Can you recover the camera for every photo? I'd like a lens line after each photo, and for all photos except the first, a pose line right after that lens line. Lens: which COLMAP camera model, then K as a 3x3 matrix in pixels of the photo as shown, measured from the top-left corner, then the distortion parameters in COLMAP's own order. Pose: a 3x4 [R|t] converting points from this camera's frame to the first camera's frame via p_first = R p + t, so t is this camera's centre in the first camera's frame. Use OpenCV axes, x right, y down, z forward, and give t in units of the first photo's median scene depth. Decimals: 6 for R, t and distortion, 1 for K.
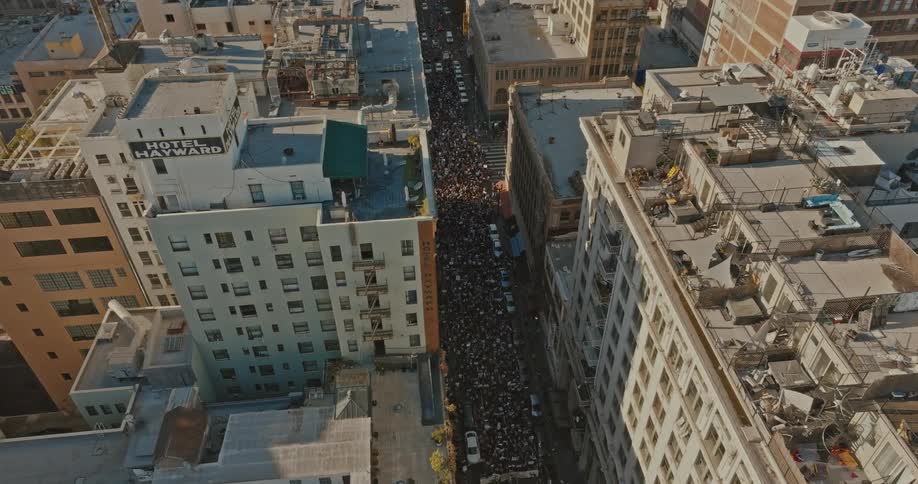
lens RADIAL K [[645.5, 0, 461.4], [0, 645.5, 242.5], [0, 0, 1]] dist [-0.006372, 0.019901]
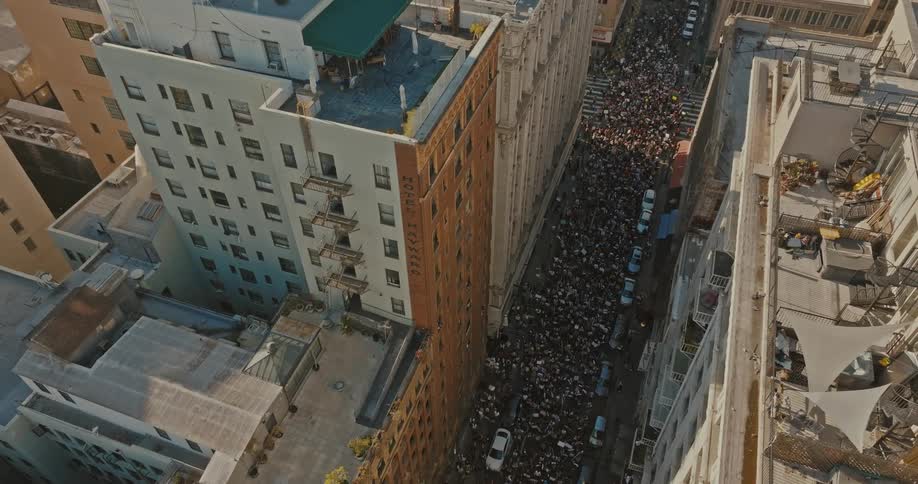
lens RADIAL K [[645.5, 0, 461.4], [0, 645.5, 242.5], [0, 0, 1]] dist [-0.006372, 0.019901]
pose [[0.900881, 0.314082, -0.299608, 0.200513], [-0.279341, 0.947816, 0.153666, -0.050561], [0.332237, -0.054742, 0.941606, 0.374107]]
